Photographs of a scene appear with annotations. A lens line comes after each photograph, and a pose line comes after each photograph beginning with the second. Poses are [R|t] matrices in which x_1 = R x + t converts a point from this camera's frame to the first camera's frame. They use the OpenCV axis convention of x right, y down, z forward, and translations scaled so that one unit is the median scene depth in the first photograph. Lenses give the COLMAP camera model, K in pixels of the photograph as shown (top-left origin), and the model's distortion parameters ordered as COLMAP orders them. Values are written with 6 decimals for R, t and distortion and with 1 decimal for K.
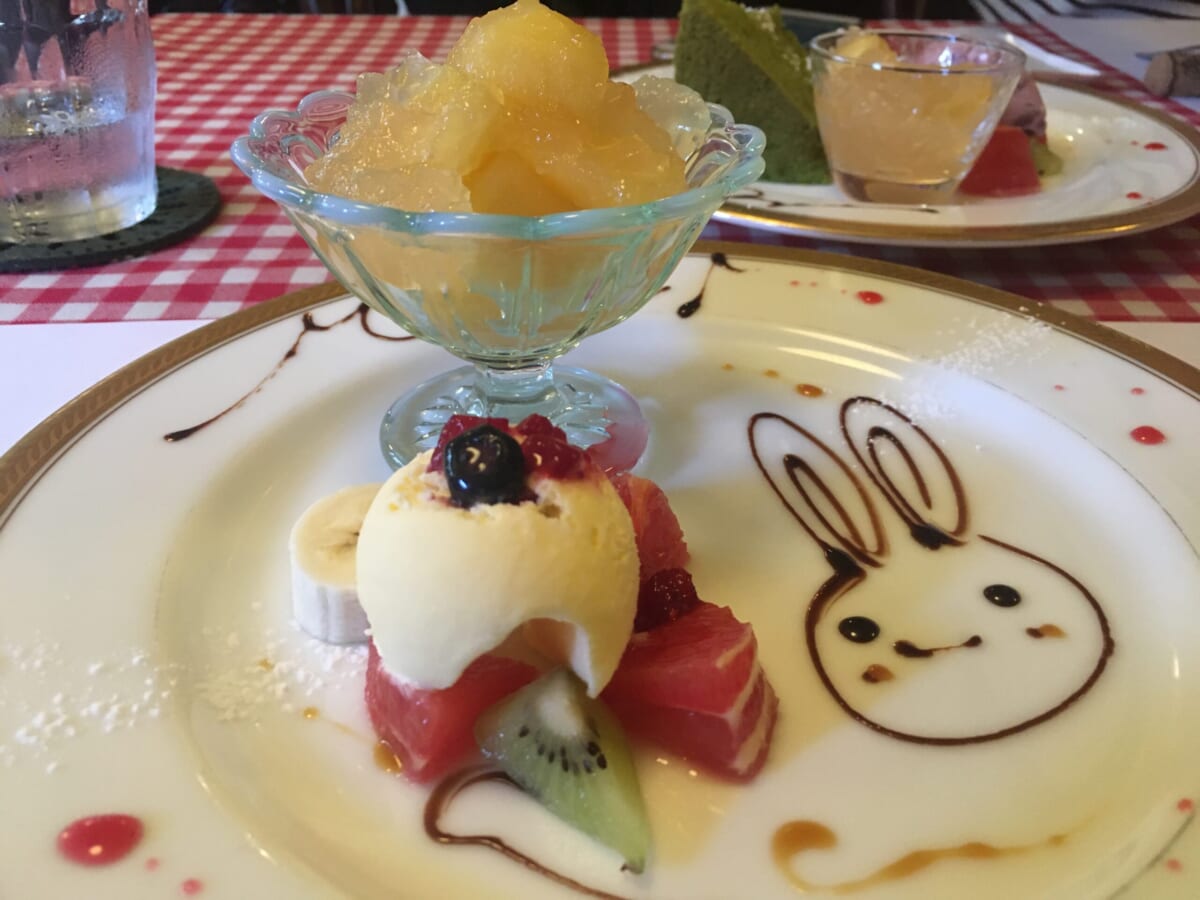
lens RADIAL K [[1077.9, 0, 577.7], [0, 1077.9, 452.4], [0, 0, 1]] dist [0.065840, -0.128795]
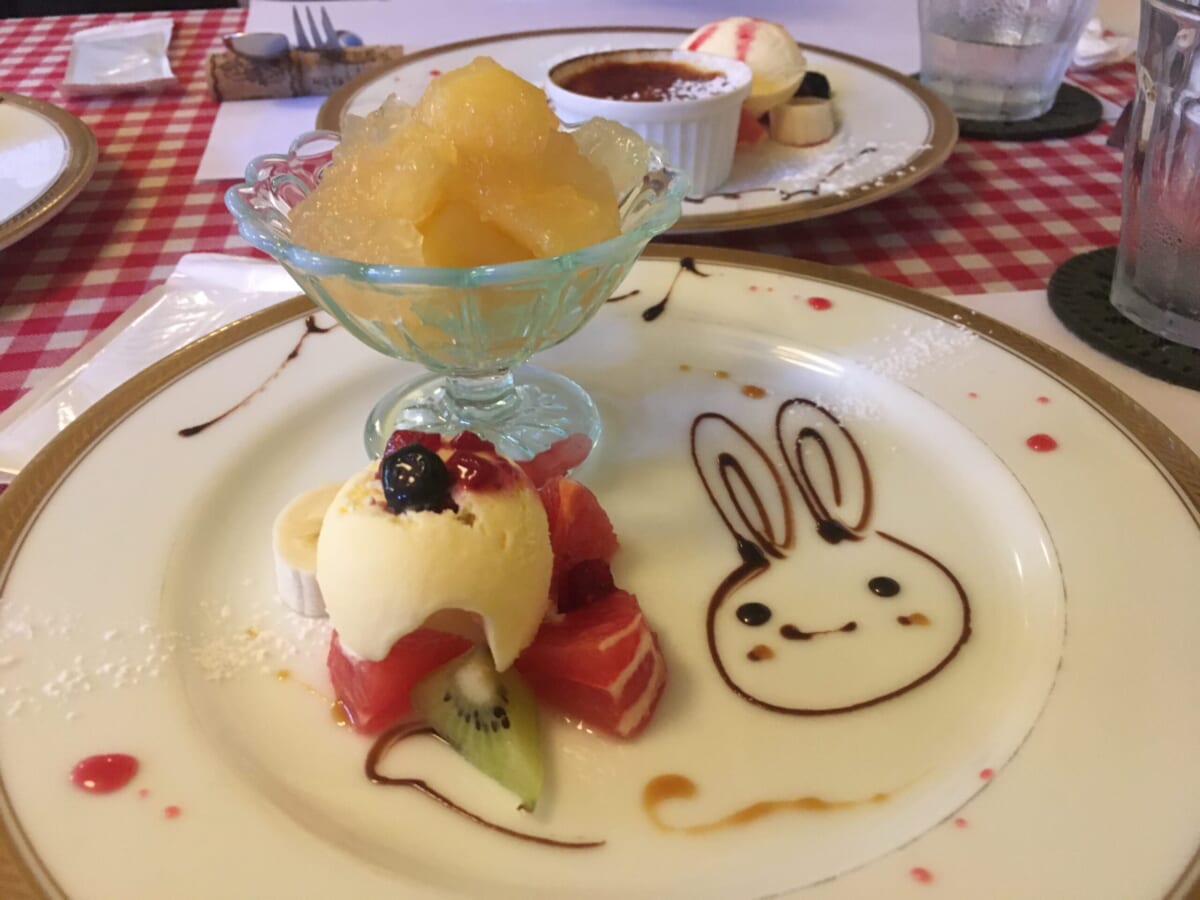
lens RADIAL K [[1077.9, 0, 577.7], [0, 1077.9, 452.4], [0, 0, 1]] dist [0.065840, -0.128795]
pose [[0.998185, 0.014286, -0.058509, 0.142428], [-0.011308, 0.998639, 0.050915, -0.070551], [0.059157, -0.050161, 0.996988, -0.170857]]
